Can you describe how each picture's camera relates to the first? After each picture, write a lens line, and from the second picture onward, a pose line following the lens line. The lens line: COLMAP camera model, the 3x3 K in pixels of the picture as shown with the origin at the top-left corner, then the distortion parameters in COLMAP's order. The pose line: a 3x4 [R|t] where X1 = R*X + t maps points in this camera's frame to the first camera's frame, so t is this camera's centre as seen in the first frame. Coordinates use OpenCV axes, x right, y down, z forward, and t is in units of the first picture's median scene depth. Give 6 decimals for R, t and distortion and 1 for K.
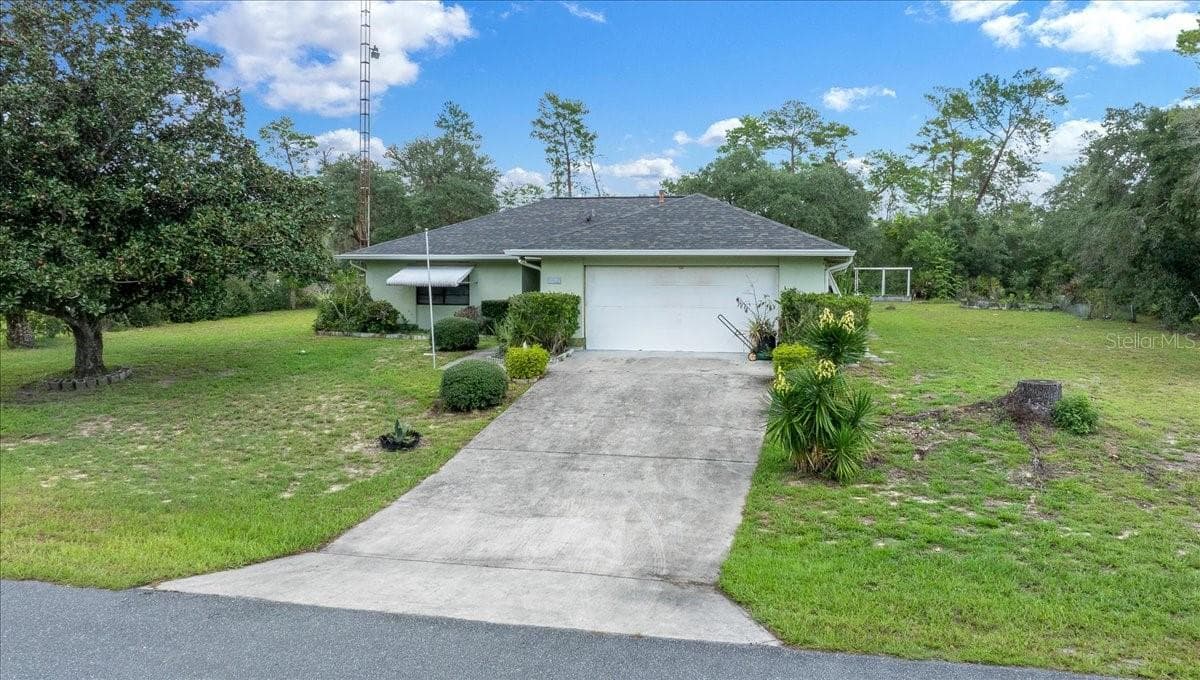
lens RADIAL K [[888.1, 0, 629.4], [0, 888.1, 340.3], [0, 0, 1]] dist [-0.016149, -0.004275]
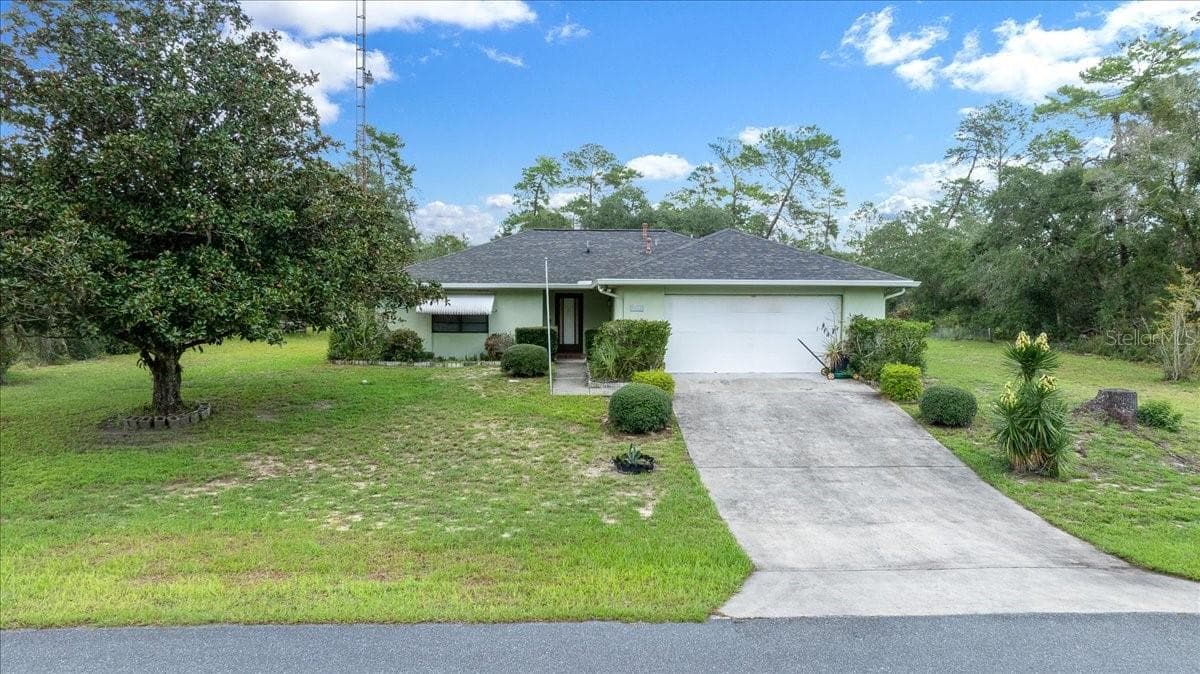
lens RADIAL K [[833.1, 0, 602.4], [0, 833.1, 366.2], [0, 0, 1]] dist [-0.013977, 0.001086]
pose [[0.968439, -0.017979, 0.248603, -0.300220], [0.017826, 0.999837, 0.002868, -0.001678], [-0.248614, 0.001654, 0.968601, 0.043115]]
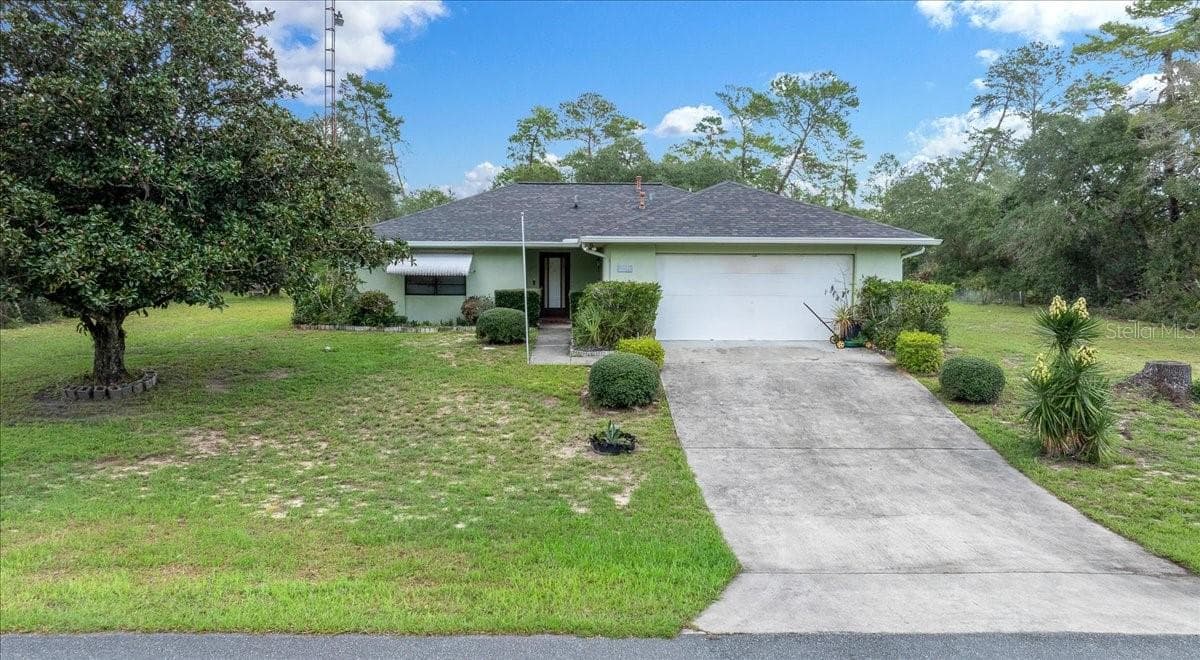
lens RADIAL K [[884.3, 0, 571.6], [0, 884.3, 333.6], [0, 0, 1]] dist [-0.030765, 0.037609]
pose [[0.976951, -0.015260, 0.212918, -0.278297], [0.014295, 0.999879, 0.006073, -0.003337], [-0.212985, -0.002889, 0.977051, 0.067862]]
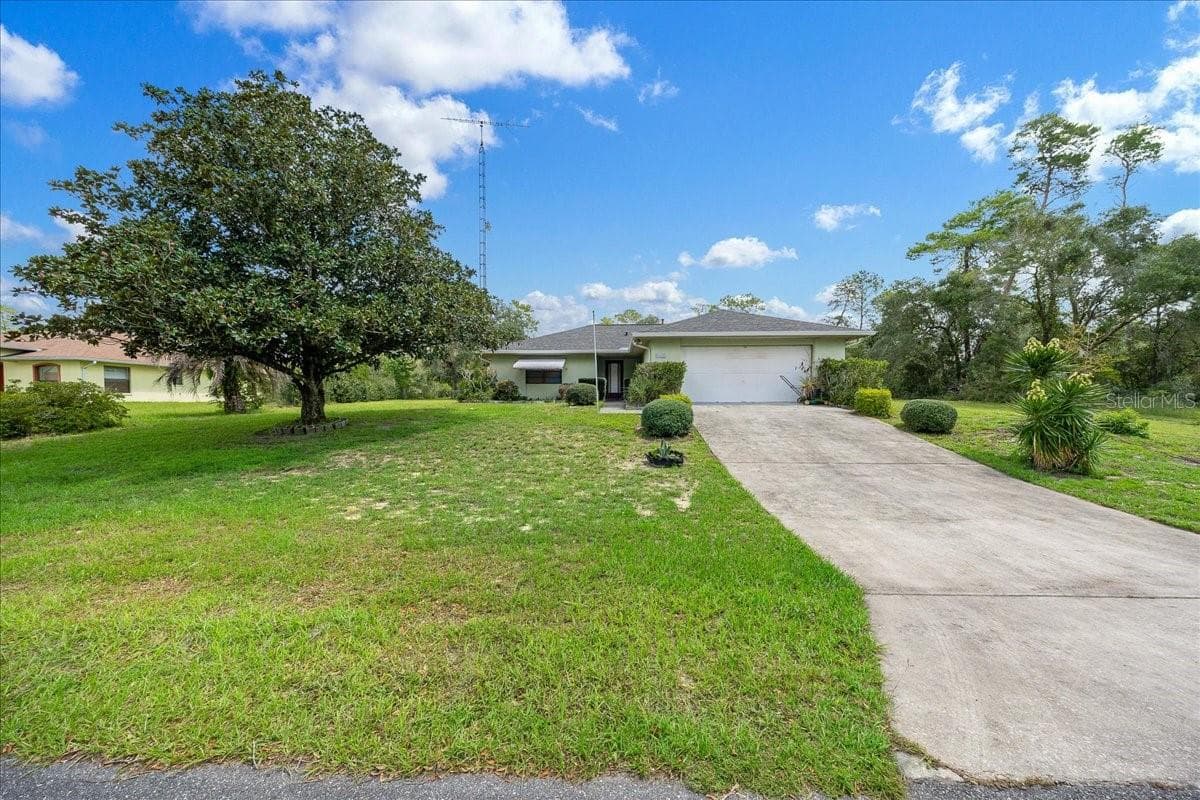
lens RADIAL K [[411.5, 0, 600.8], [0, 411.5, 424.6], [0, 0, 1]] dist [0.000073, -0.000148]
pose [[0.985976, -0.017242, 0.165993, -0.240812], [0.018715, 0.999798, -0.007315, 0.040776], [-0.165834, 0.010319, 0.986100, 0.279444]]
